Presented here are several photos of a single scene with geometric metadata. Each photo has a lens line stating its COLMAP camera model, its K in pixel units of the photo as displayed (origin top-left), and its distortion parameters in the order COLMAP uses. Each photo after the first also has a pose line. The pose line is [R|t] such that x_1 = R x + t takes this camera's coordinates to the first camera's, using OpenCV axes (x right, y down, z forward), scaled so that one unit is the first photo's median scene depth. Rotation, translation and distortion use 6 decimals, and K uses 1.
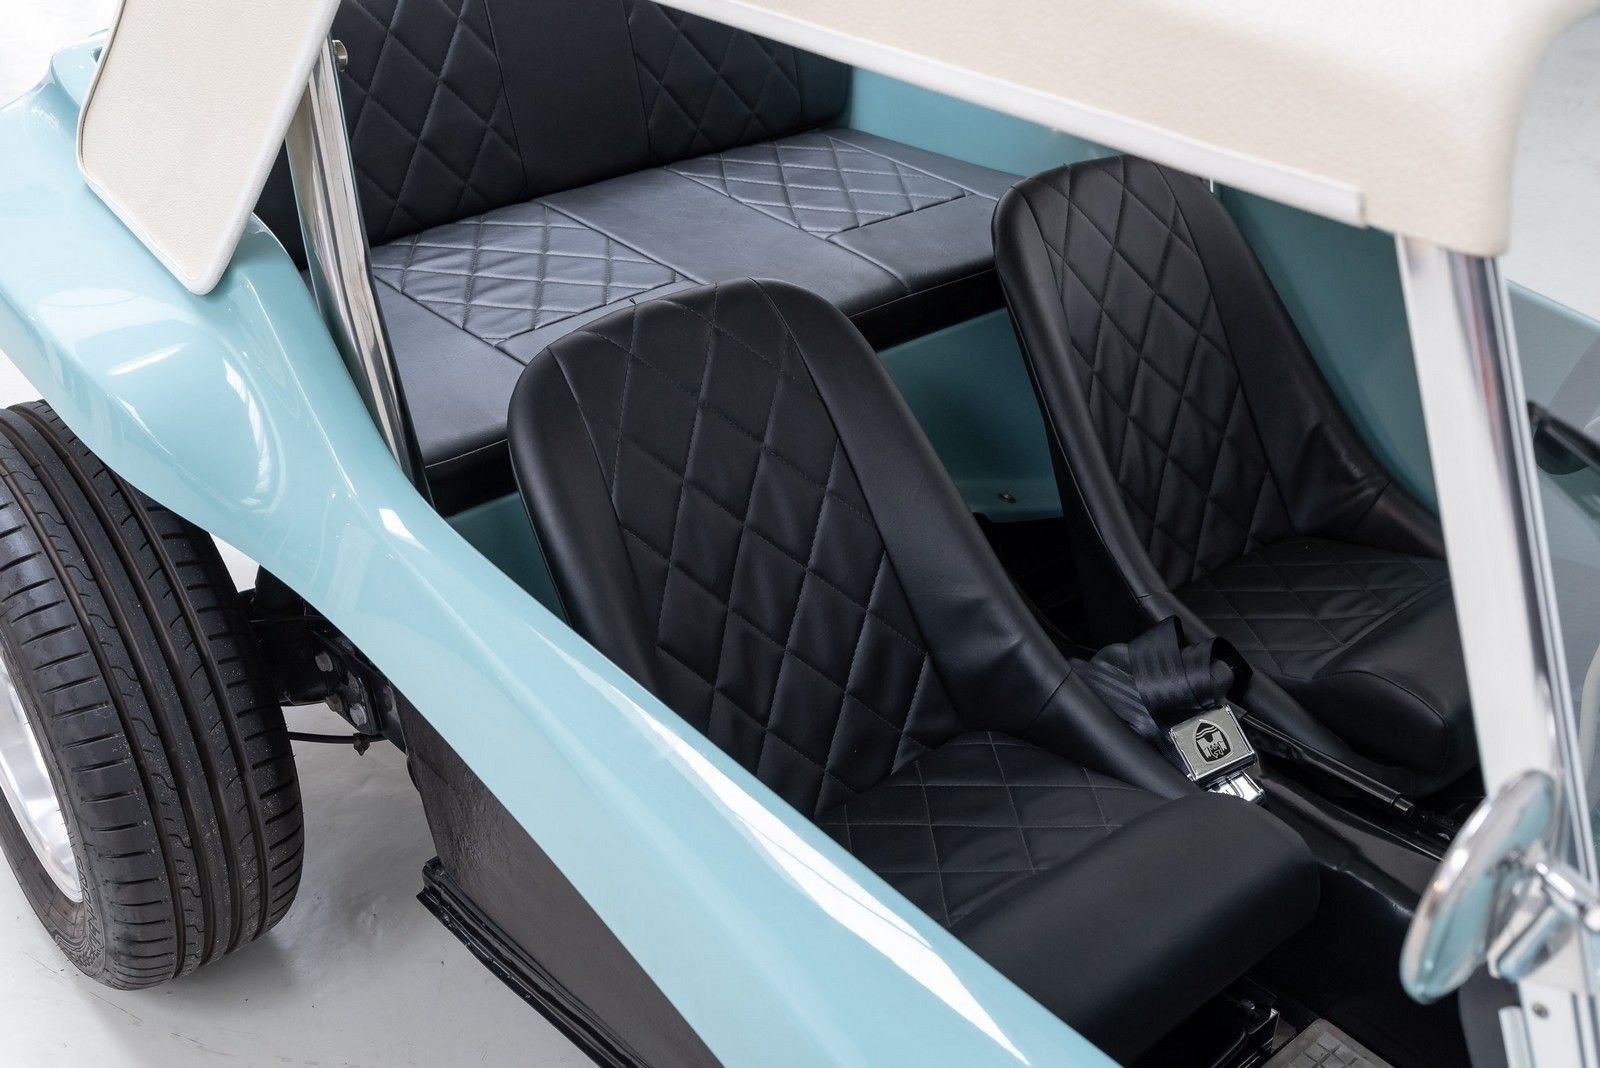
lens RADIAL K [[1665.4, 0, 800.0], [0, 1665.4, 534.0], [0, 0, 1]] dist [-0.014084, 0.004614]
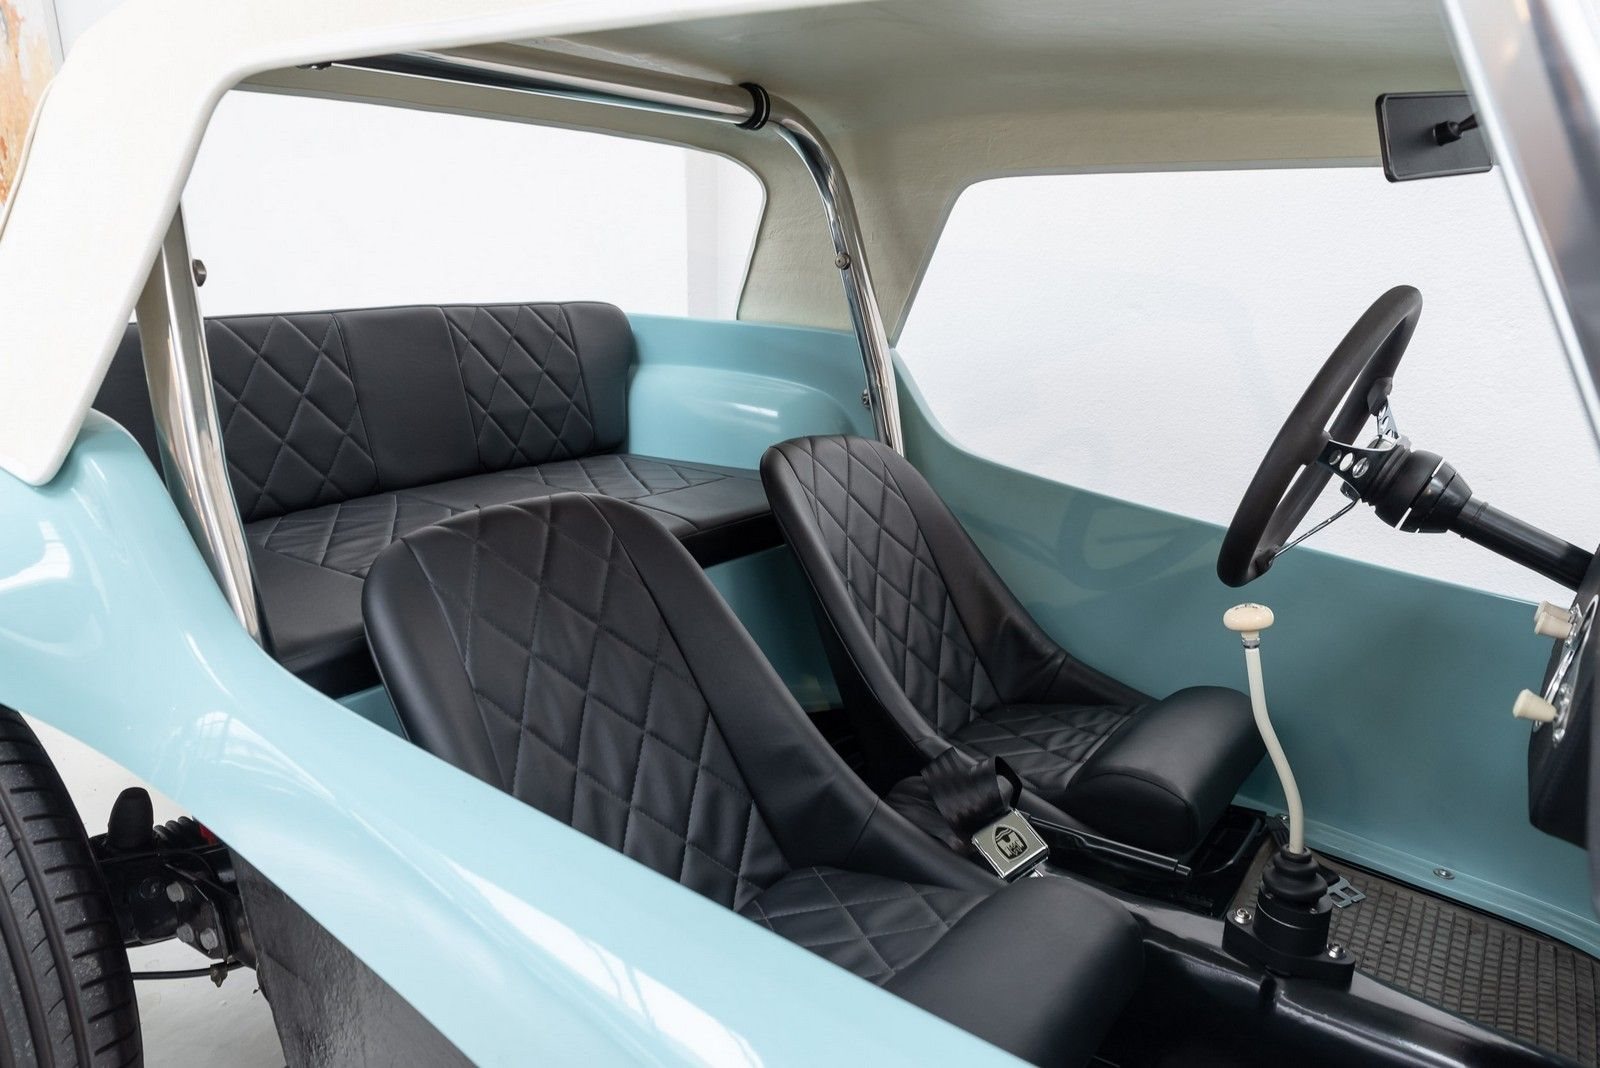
lens RADIAL K [[1053.1, 0, 800.0], [0, 1053.1, 534.0], [0, 0, 1]] dist [0.001169, 0.002875]
pose [[0.973242, -0.053603, 0.223442, -0.042680], [0.114803, 0.955777, -0.270759, 0.091634], [-0.199047, 0.289166, 0.936356, 0.251563]]
